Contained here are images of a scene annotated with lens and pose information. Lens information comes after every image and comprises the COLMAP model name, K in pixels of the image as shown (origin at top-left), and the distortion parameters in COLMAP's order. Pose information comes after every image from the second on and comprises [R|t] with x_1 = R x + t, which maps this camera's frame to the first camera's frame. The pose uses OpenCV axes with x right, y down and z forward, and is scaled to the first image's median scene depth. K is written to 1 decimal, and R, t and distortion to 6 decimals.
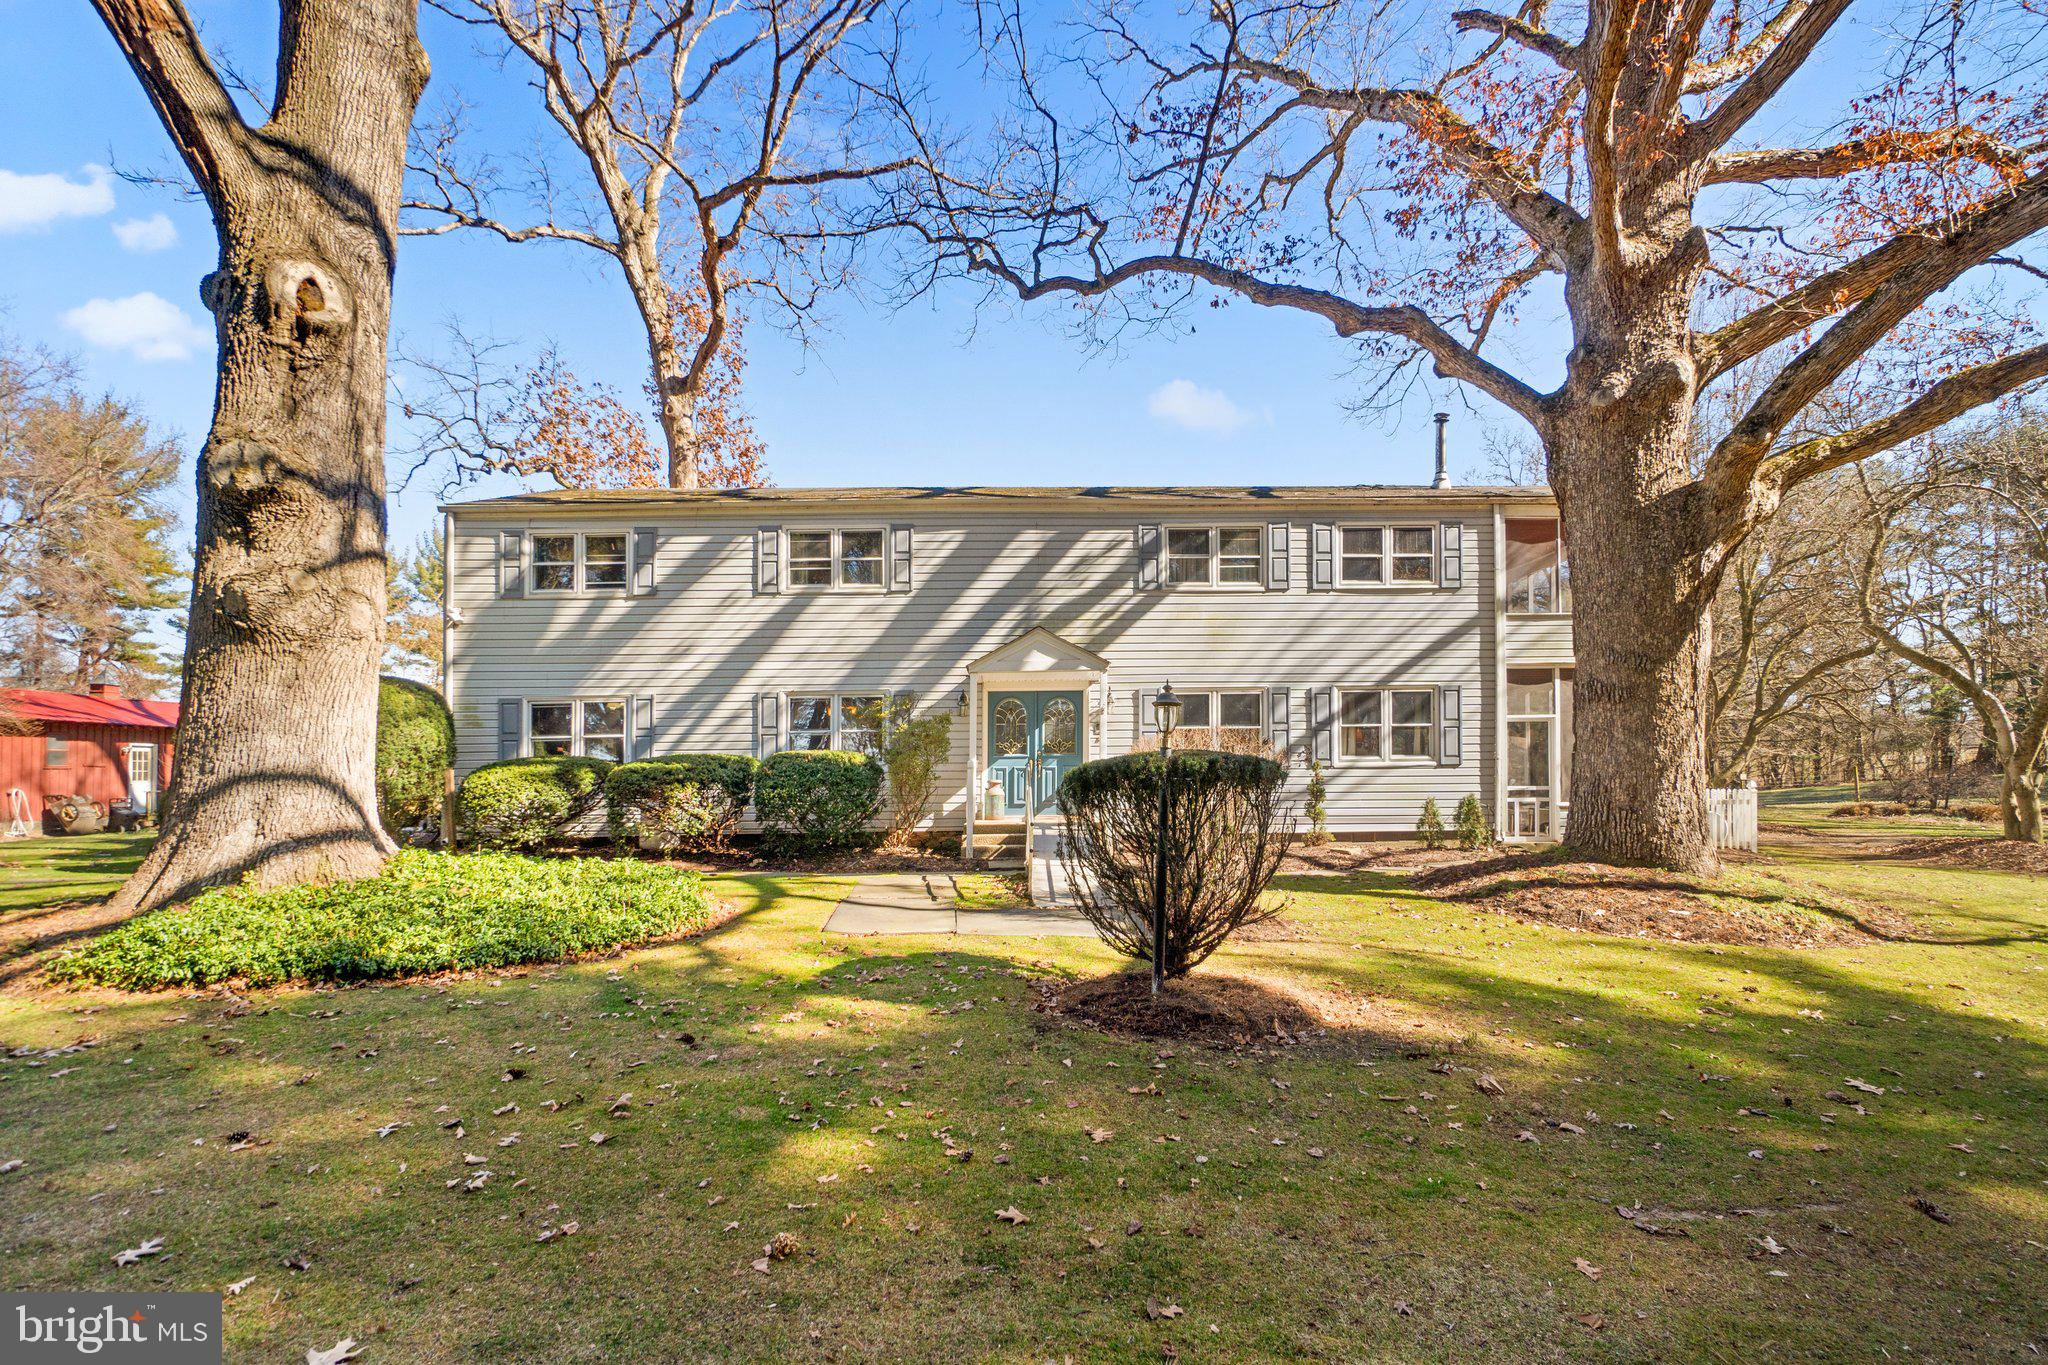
lens RADIAL K [[888.4, 0, 1022.0], [0, 888.4, 723.6], [0, 0, 1]] dist [-0.005829, 0.000018]
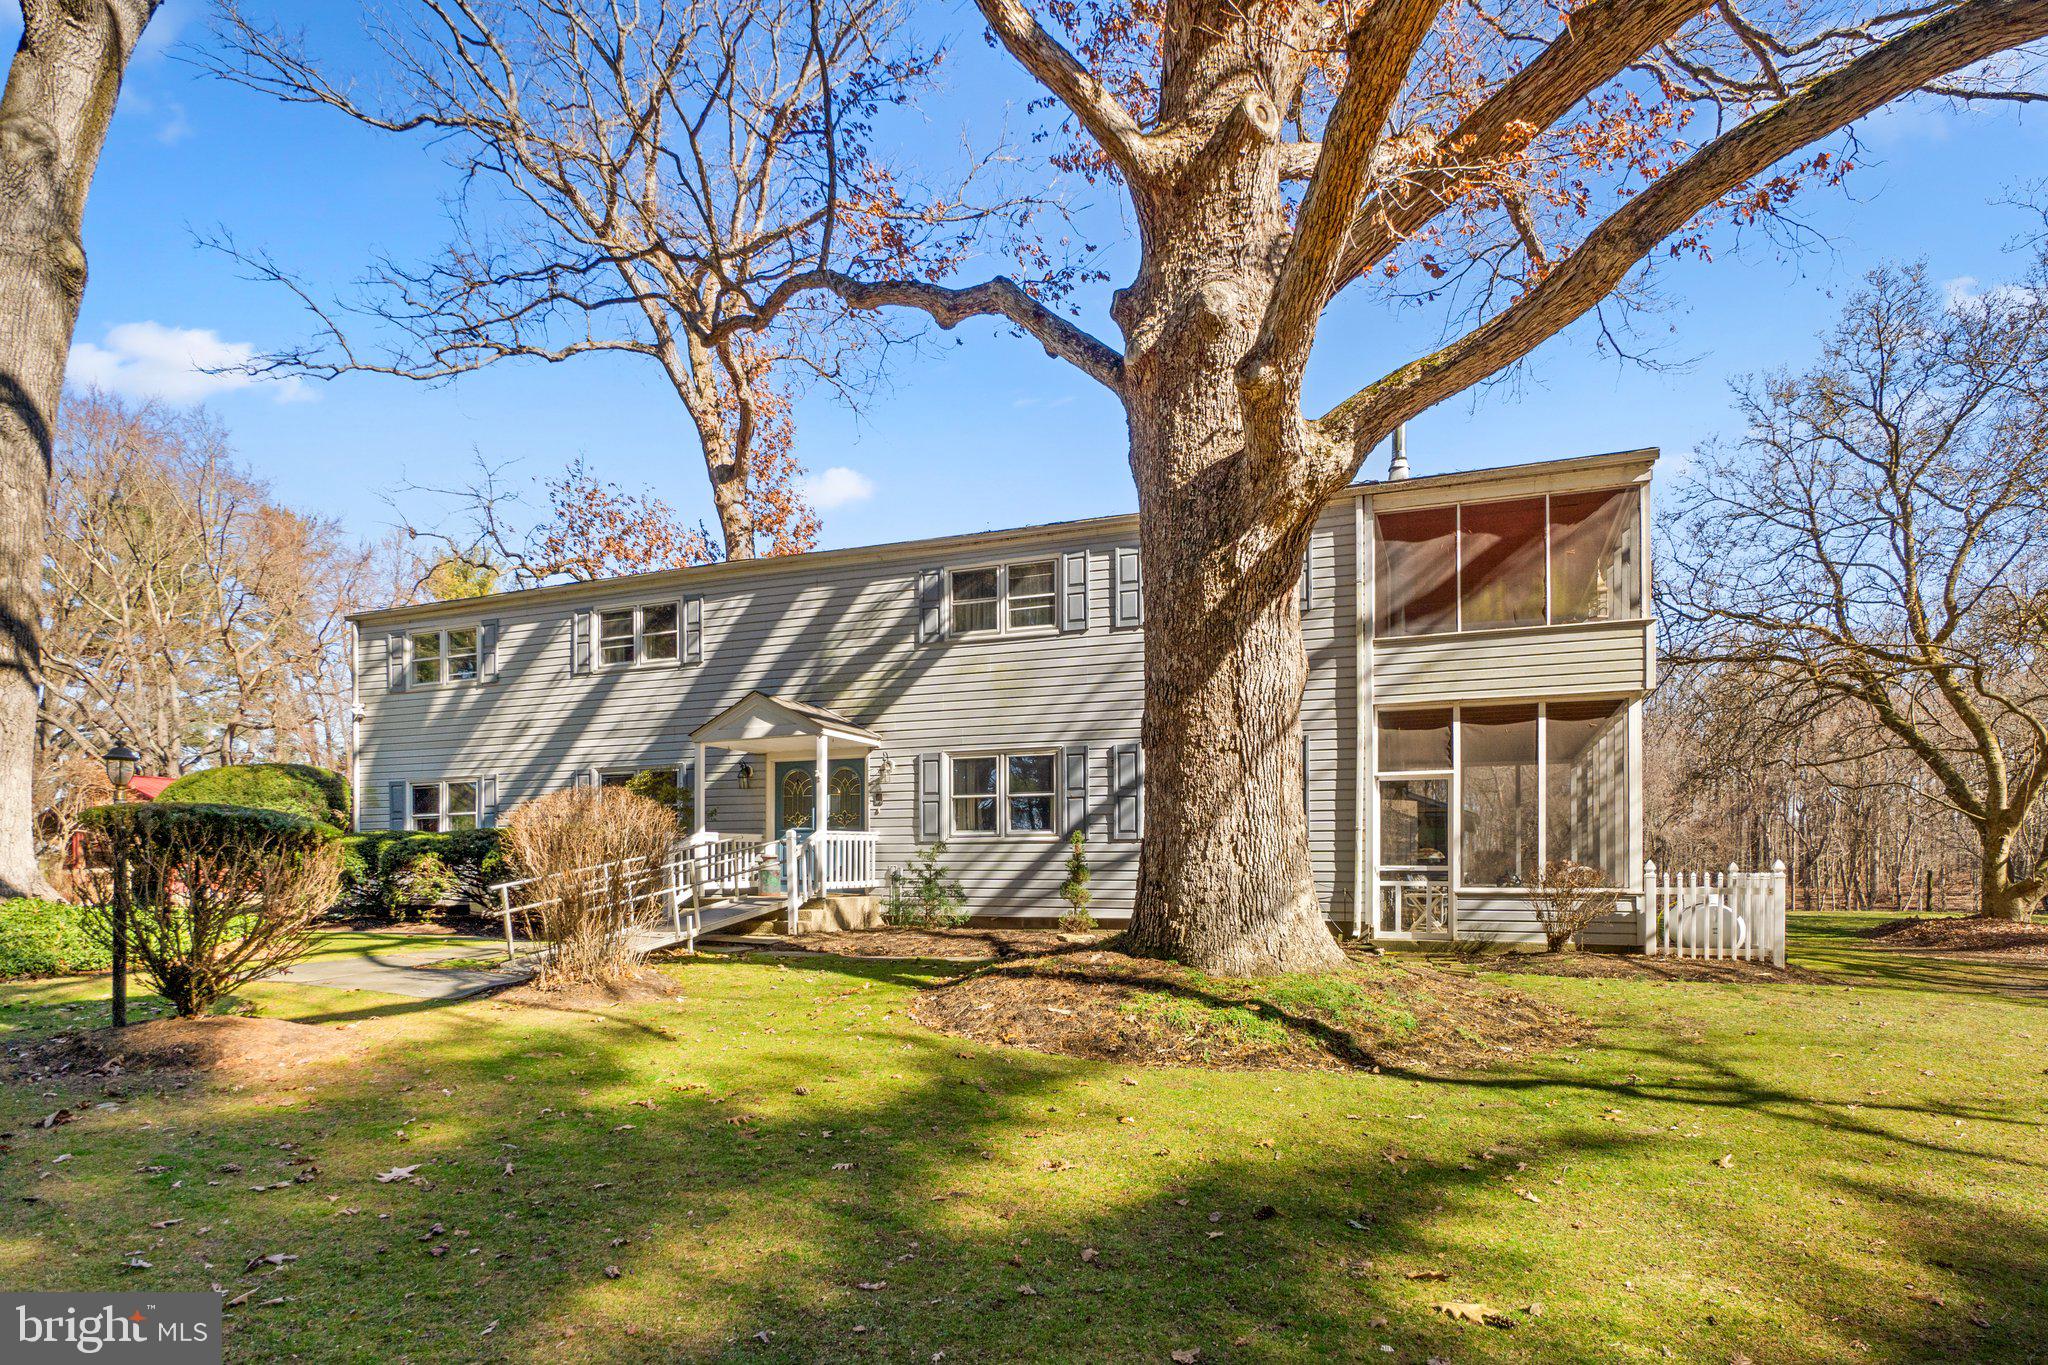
lens RADIAL K [[983.7, 0, 1024.2], [0, 983.7, 826.7], [0, 0, 1]] dist [0.000873, -0.000453]
pose [[0.934642, -0.007739, -0.355505, 0.588222], [0.014187, 0.999779, 0.015532, 0.020693], [0.355306, -0.019560, 0.934545, 0.104599]]
